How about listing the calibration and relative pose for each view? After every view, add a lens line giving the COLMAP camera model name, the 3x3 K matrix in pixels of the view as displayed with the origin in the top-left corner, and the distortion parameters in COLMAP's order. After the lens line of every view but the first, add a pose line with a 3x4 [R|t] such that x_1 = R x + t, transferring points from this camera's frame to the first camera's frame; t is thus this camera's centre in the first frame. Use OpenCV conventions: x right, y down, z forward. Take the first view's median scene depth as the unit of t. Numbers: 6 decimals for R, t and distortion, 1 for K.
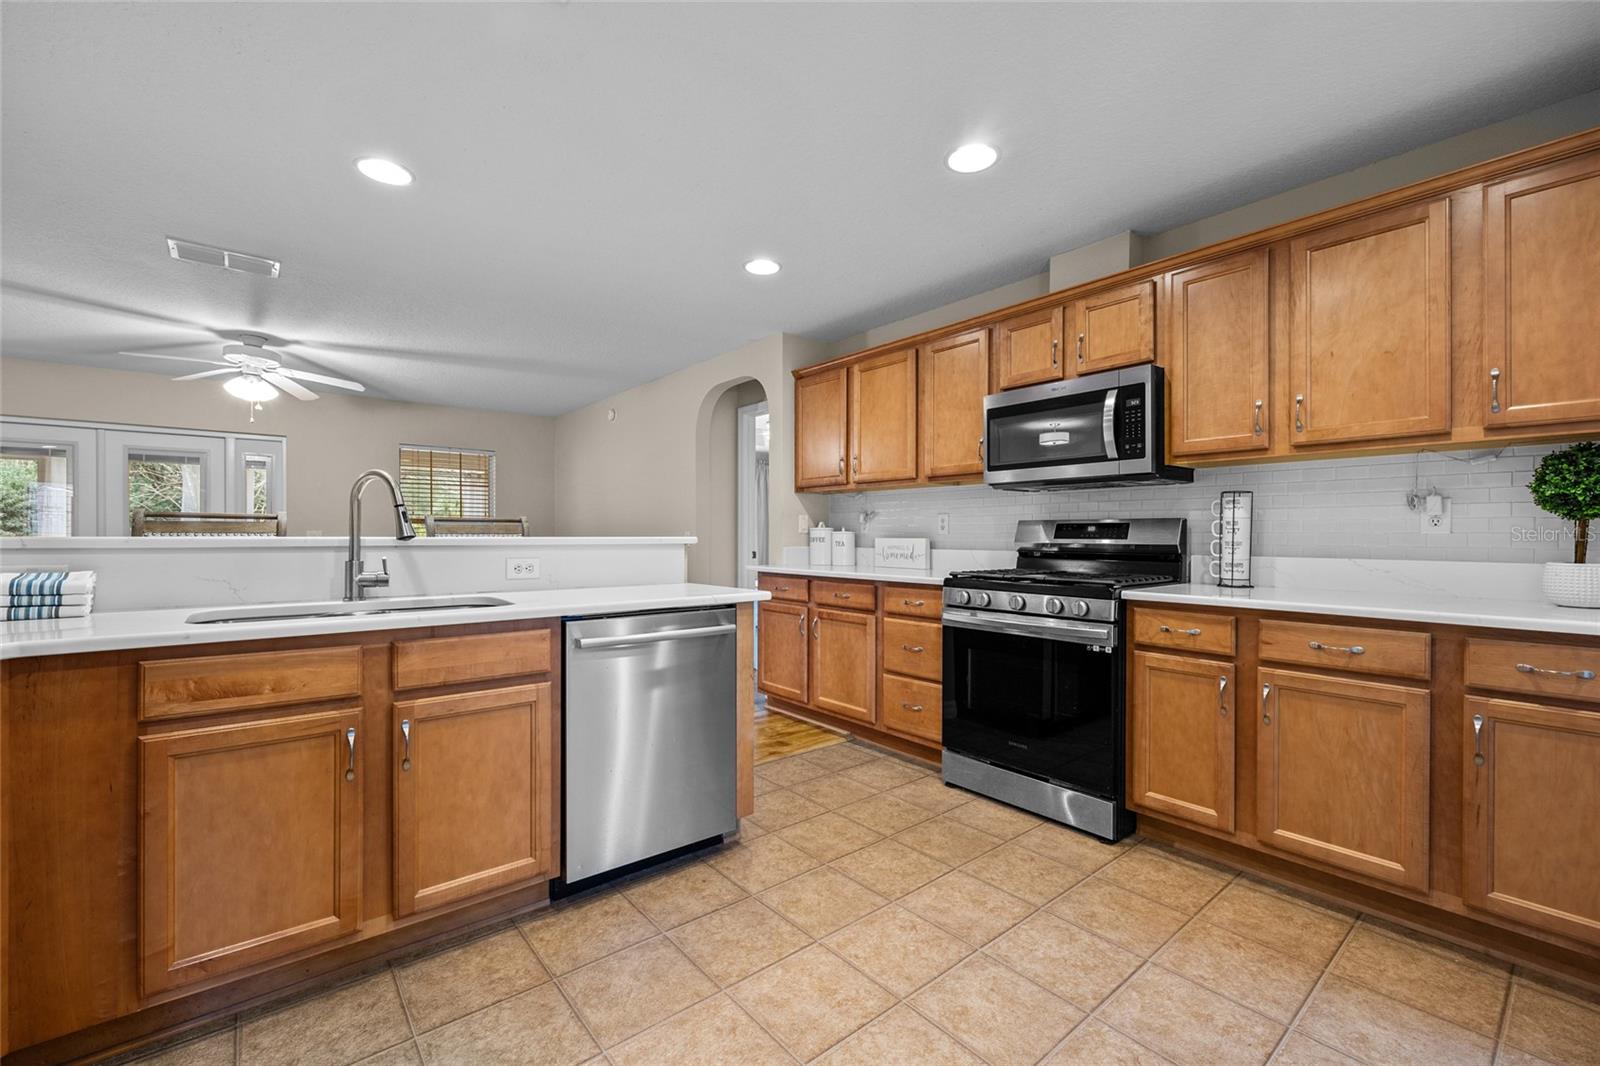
lens RADIAL K [[663.3, 0, 797.3], [0, 663.3, 540.0], [0, 0, 1]] dist [-0.000408, 0.000513]
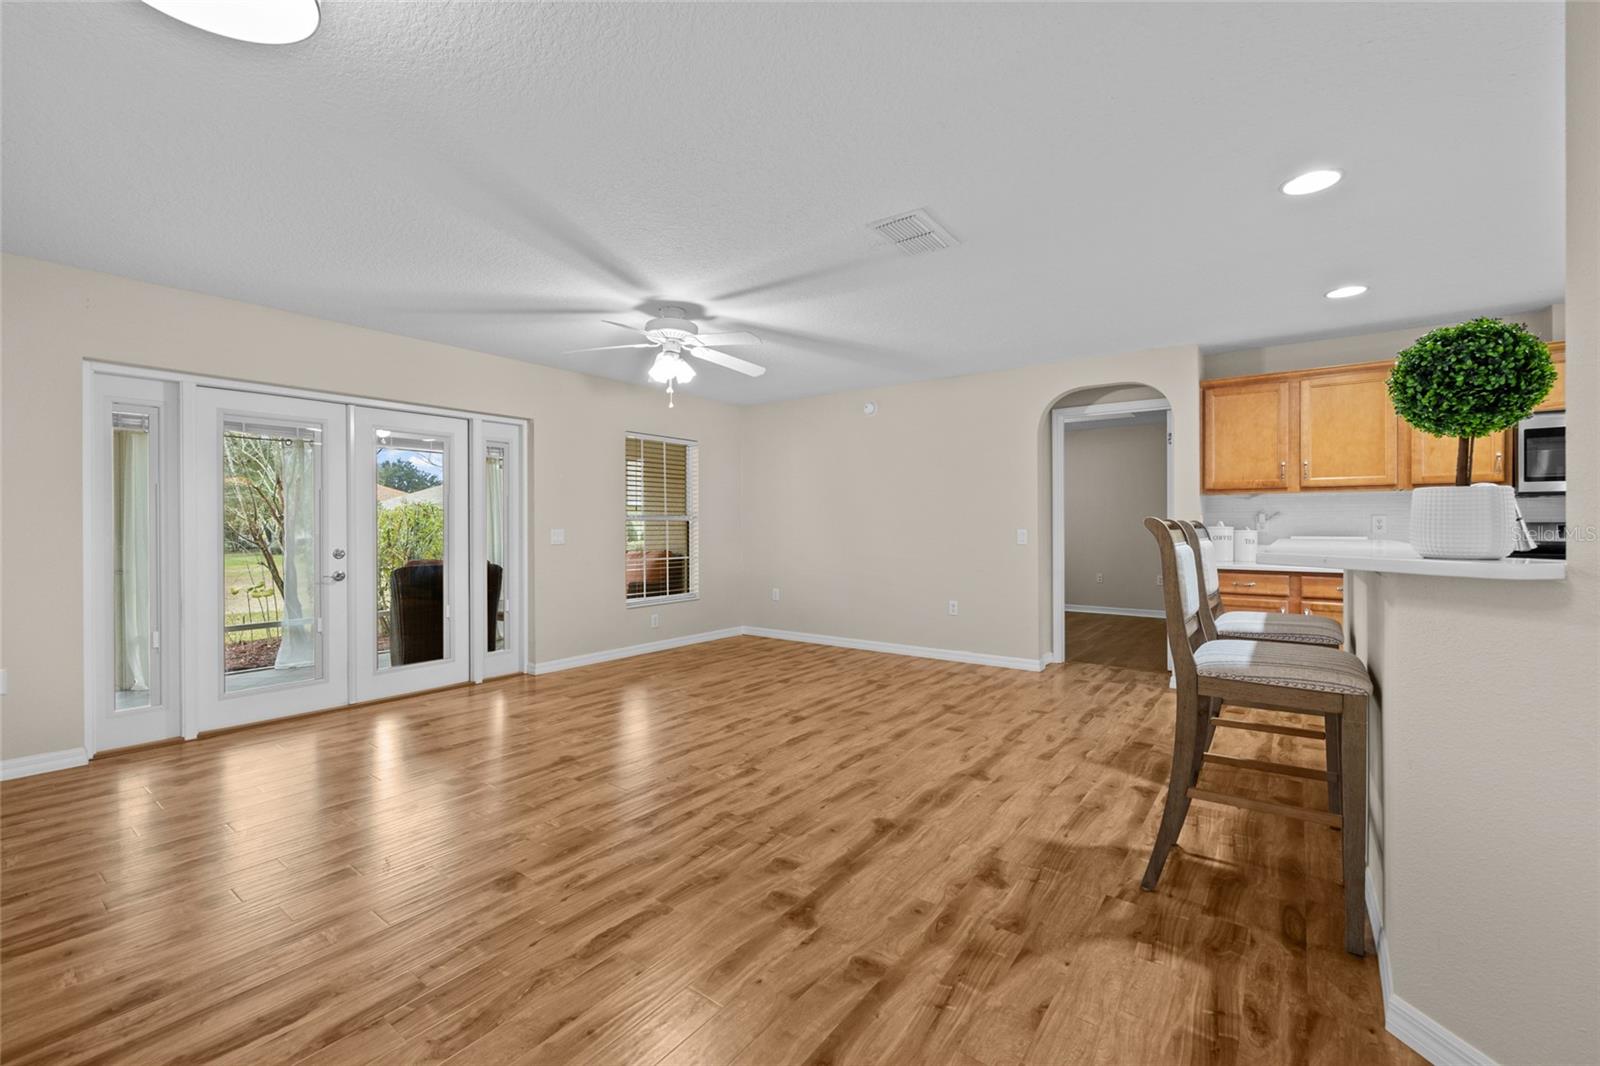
lens RADIAL K [[663.3, 0, 788.5], [0, 663.3, 529.2], [0, 0, 1]] dist [-0.000408, 0.000513]
pose [[0.974251, 0.010539, 0.225218, -1.599339], [-0.009267, 0.999935, -0.006703, 0.001431], [-0.225274, 0.004444, 0.974285, 0.184975]]
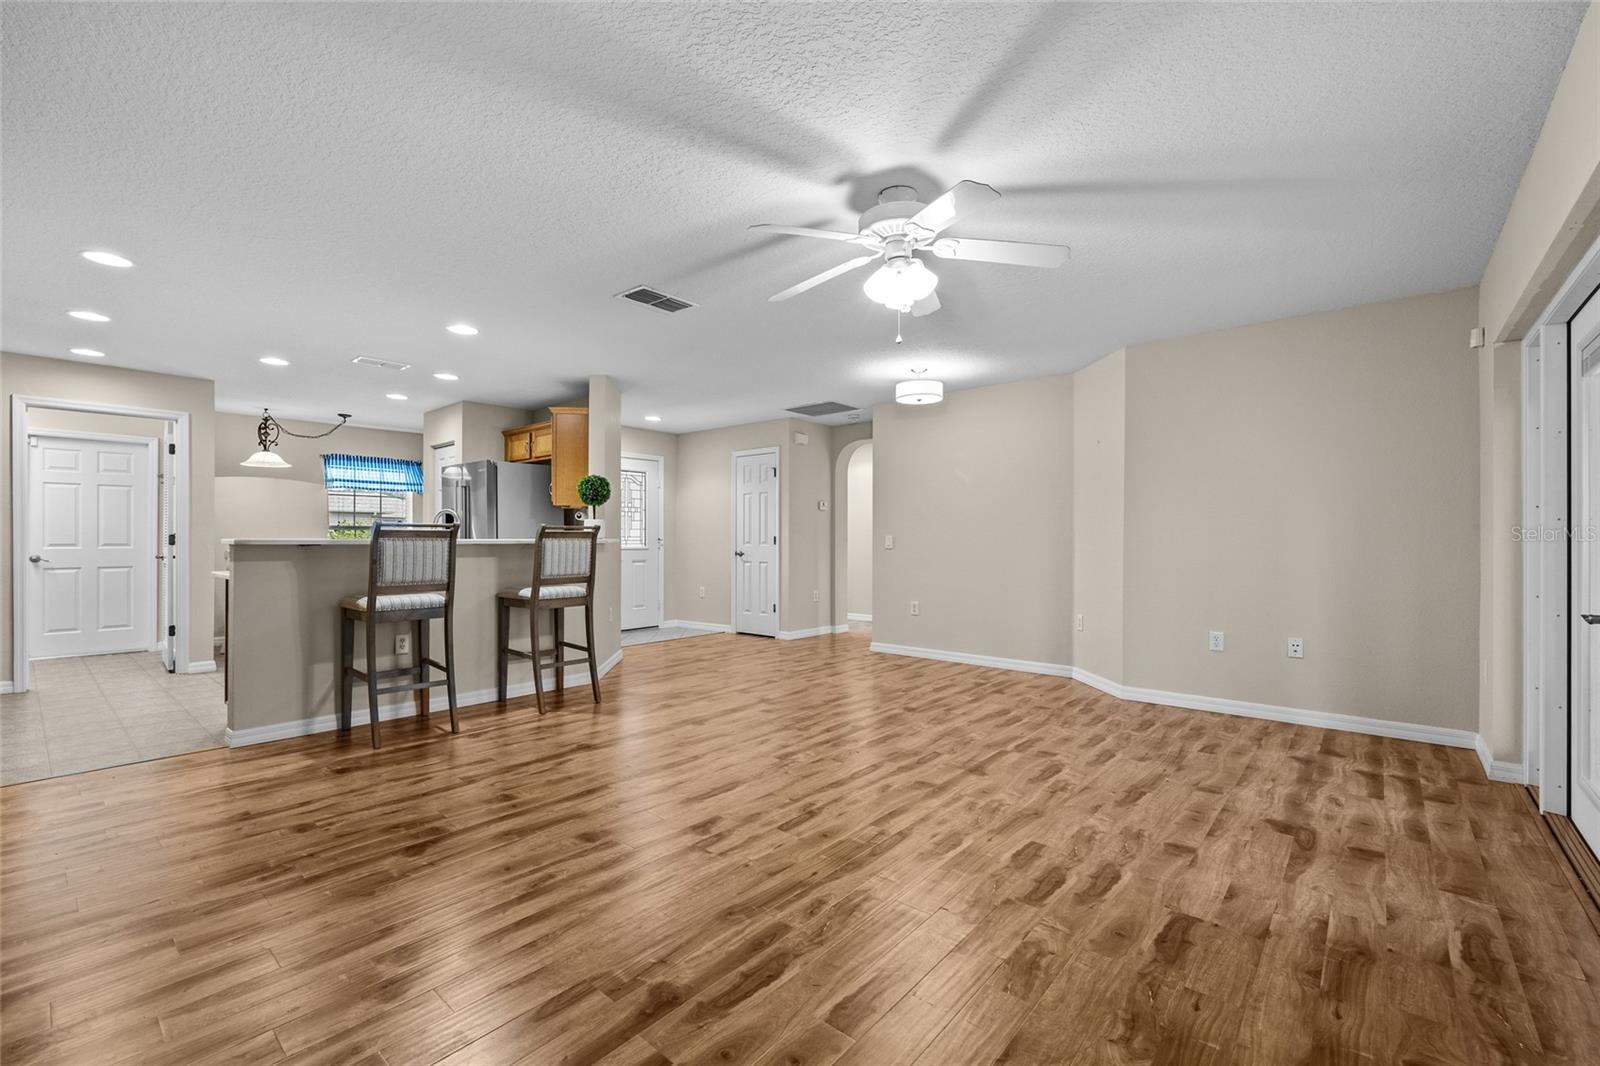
lens RADIAL K [[663.3, 0, 800.3], [0, 663.3, 536.5], [0, 0, 1]] dist [-0.000408, 0.000513]
pose [[-0.985047, 0.010340, -0.171975, -1.189962], [0.009811, 0.999944, 0.003929, 0.003375], [0.172006, 0.002183, -0.985094, 2.746184]]
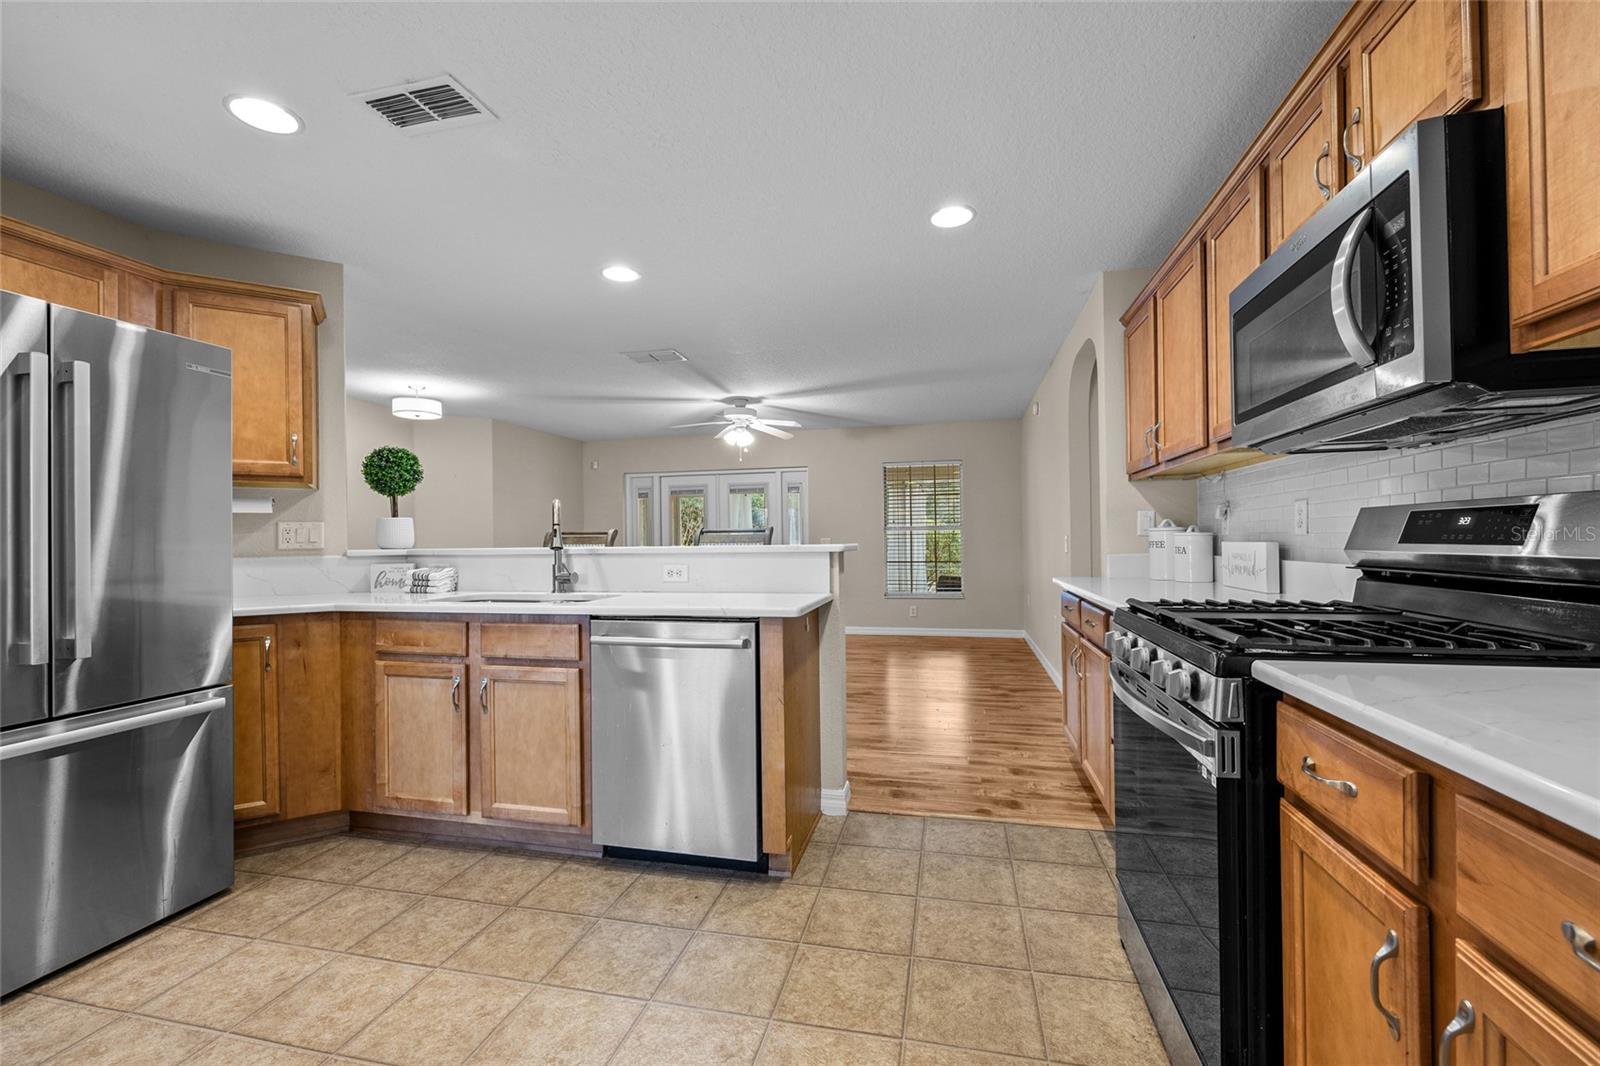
lens RADIAL K [[663.3, 0, 803.8], [0, 663.3, 541.1], [0, 0, 1]] dist [-0.000408, 0.000513]
pose [[0.609021, -0.008619, -0.793108, 0.648838], [0.008174, 0.999956, -0.004590, -0.006346], [0.793112, -0.003687, 0.609064, 0.464457]]
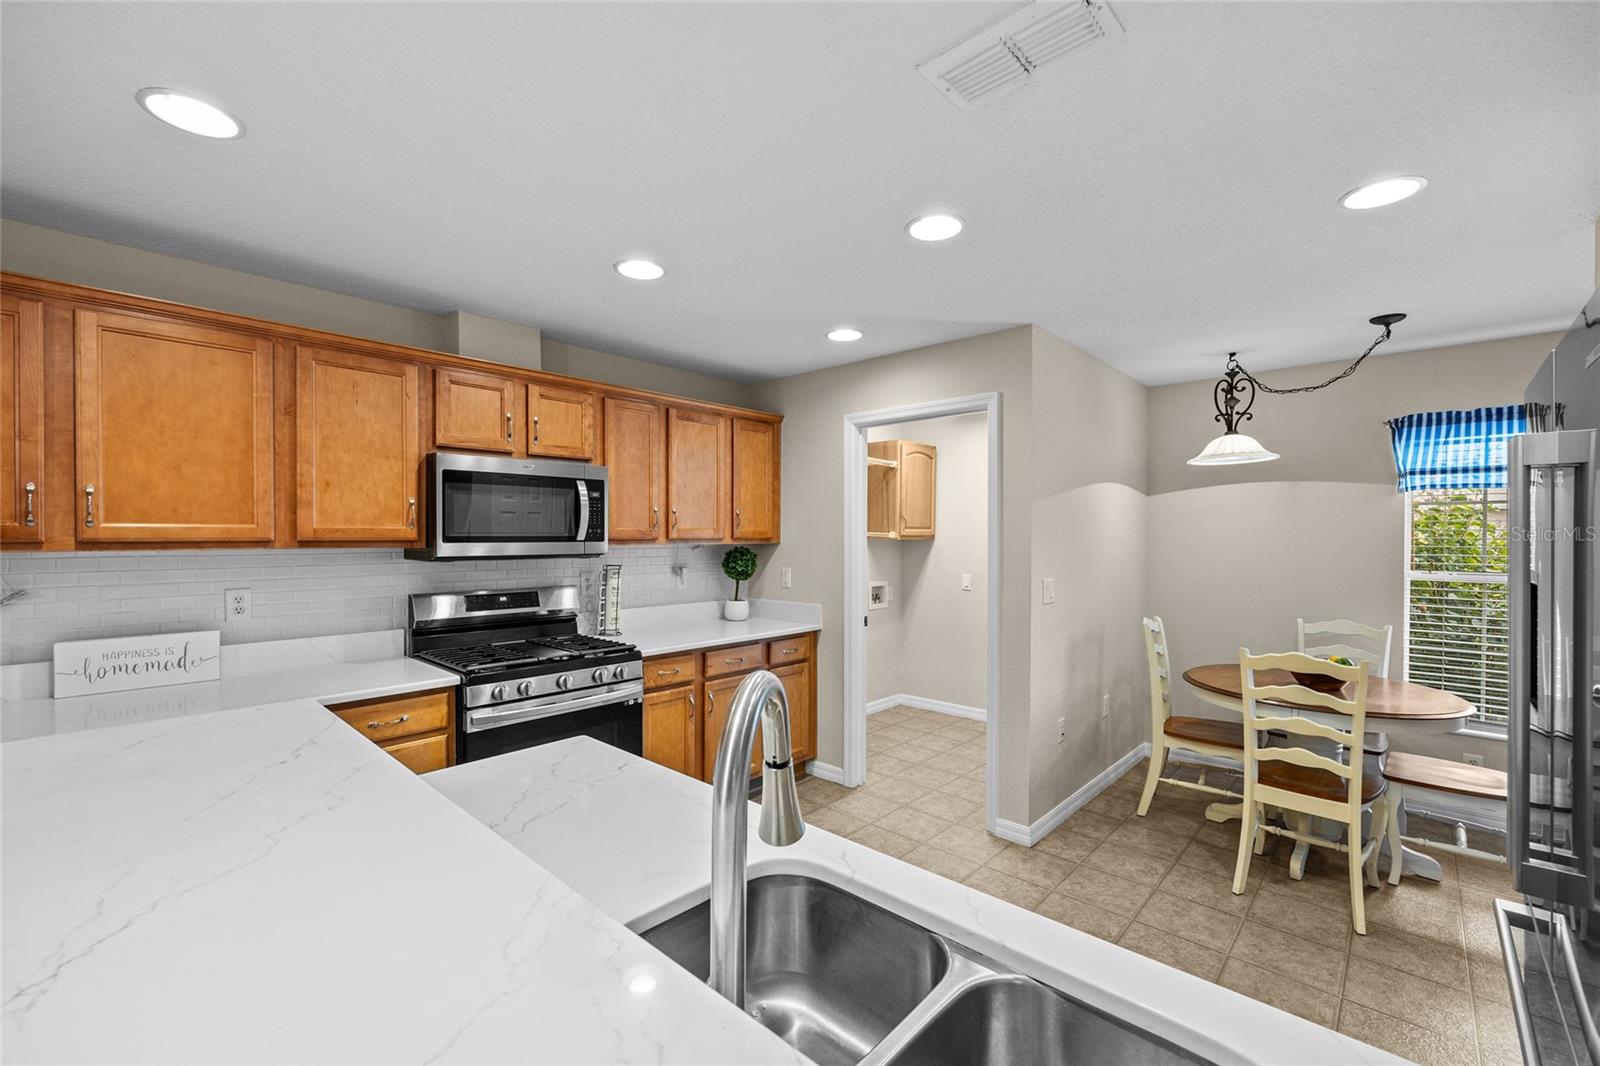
lens RADIAL K [[663.3, 0, 801.6], [0, 663.3, 531.8], [0, 0, 1]] dist [-0.000408, 0.000513]
pose [[-0.138213, 0.001358, 0.990402, -0.788184], [0.002838, 0.999995, -0.000975, -0.145796], [-0.990398, 0.002676, -0.138216, 0.842072]]
